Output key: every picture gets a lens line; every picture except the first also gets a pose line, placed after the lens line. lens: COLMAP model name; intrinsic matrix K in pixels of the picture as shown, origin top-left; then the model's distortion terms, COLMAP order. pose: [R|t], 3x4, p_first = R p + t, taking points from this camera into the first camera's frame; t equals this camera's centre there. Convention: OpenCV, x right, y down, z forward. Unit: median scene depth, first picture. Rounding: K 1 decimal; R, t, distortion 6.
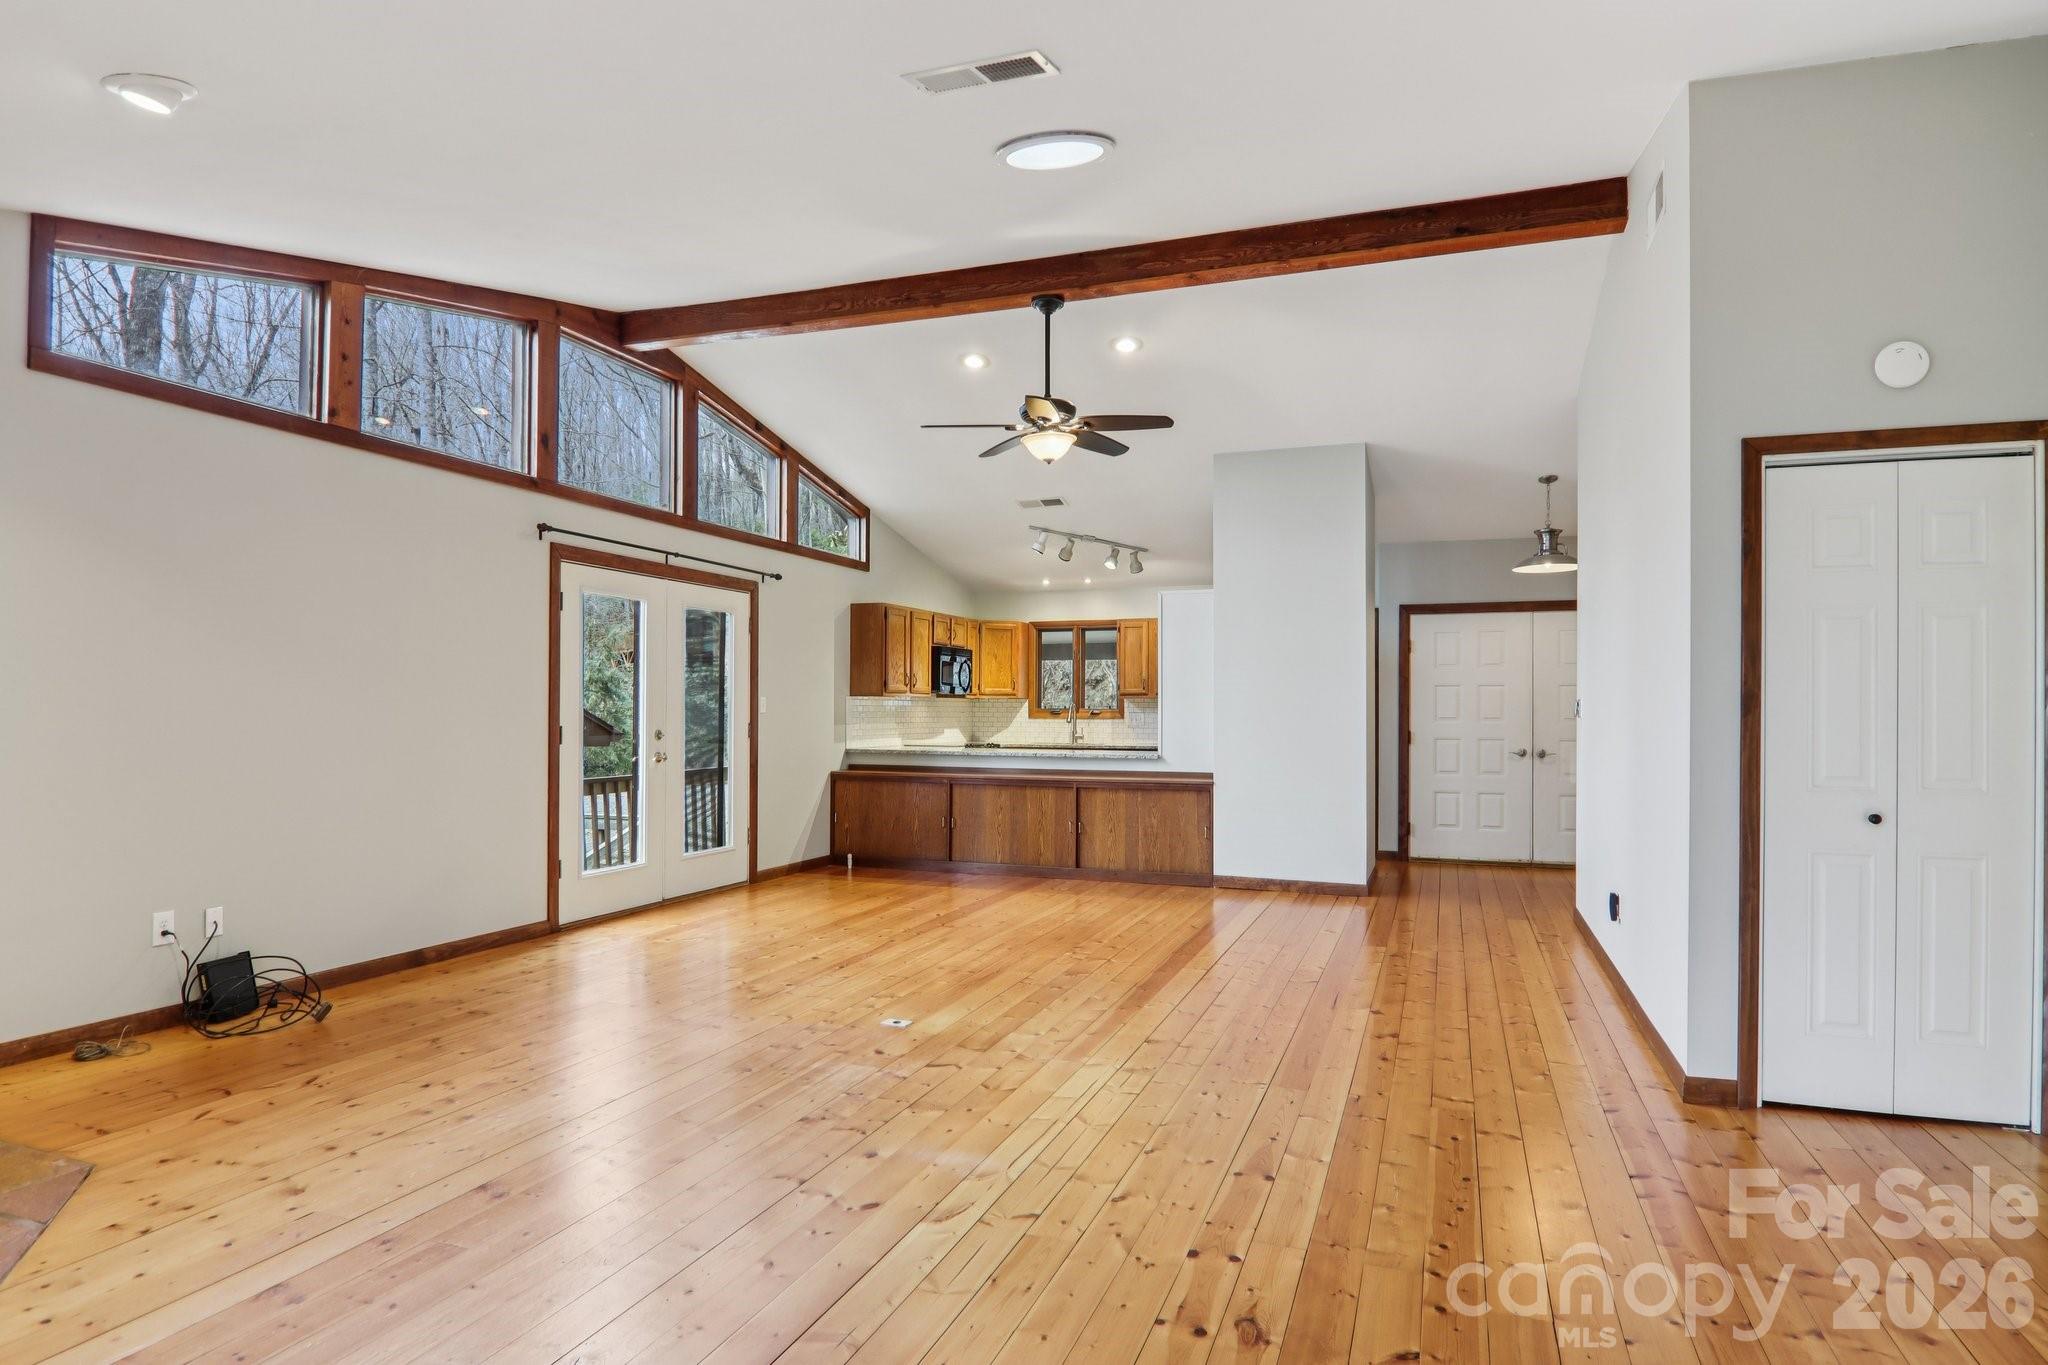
lens RADIAL K [[1170.7, 0, 957.7], [0, 1170.7, 695.1], [0, 0, 1]] dist [0.002393, -0.021522]
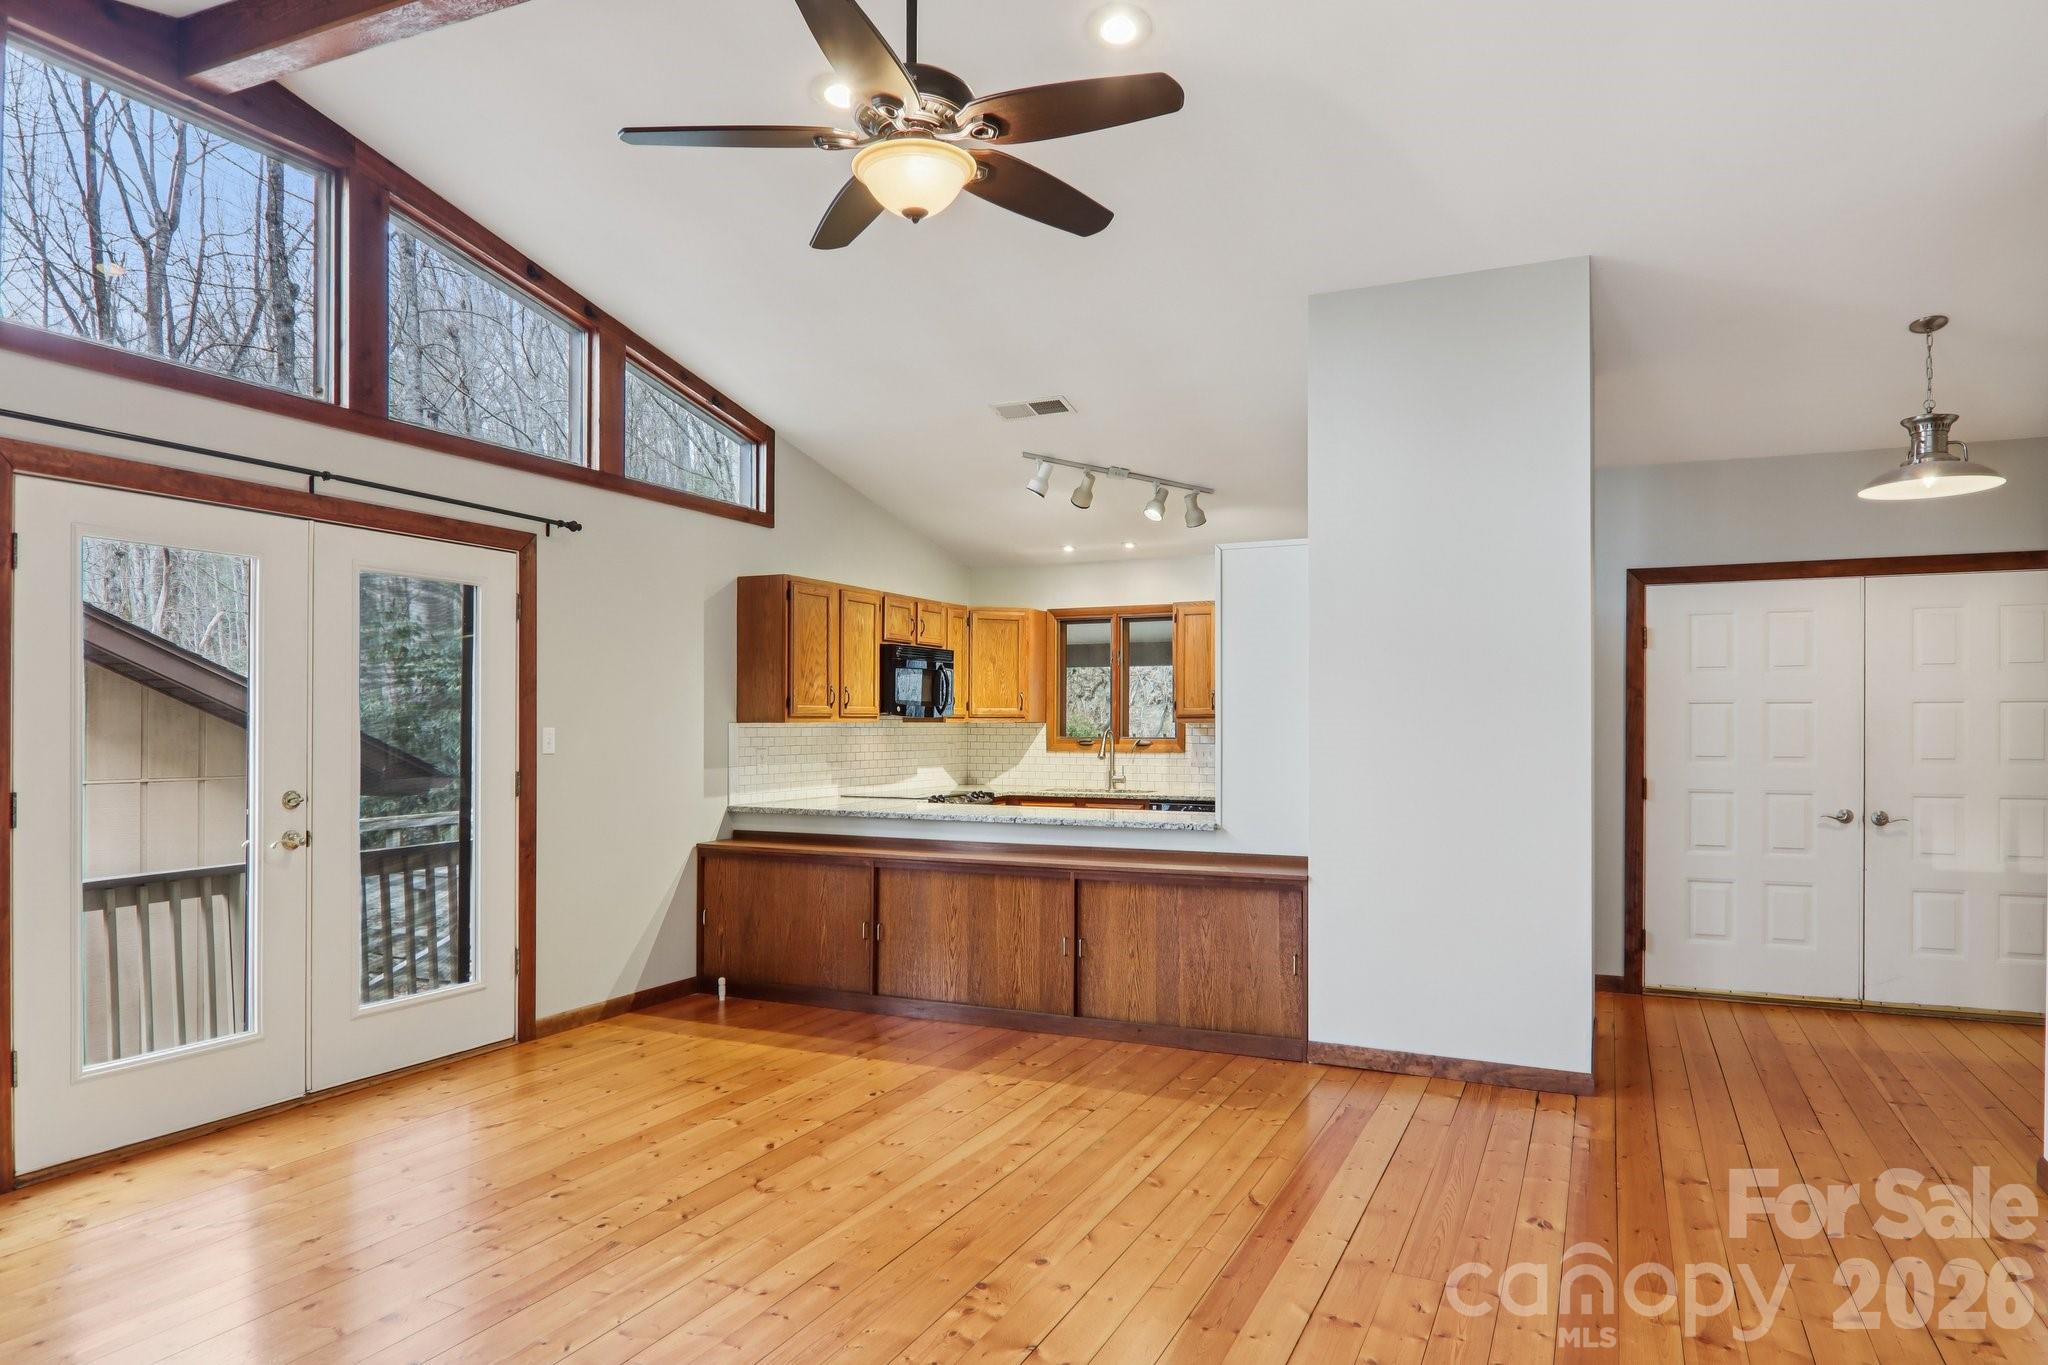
lens RADIAL K [[1273.7, 0, 993.4], [0, 1273.7, 725.4], [0, 0, 1]] dist [0.000698, -0.001772]
pose [[0.998625, -0.003101, -0.052328, 0.098000], [0.003769, 0.999913, 0.012669, -0.006986], [0.052284, -0.012849, 0.998550, 0.374309]]
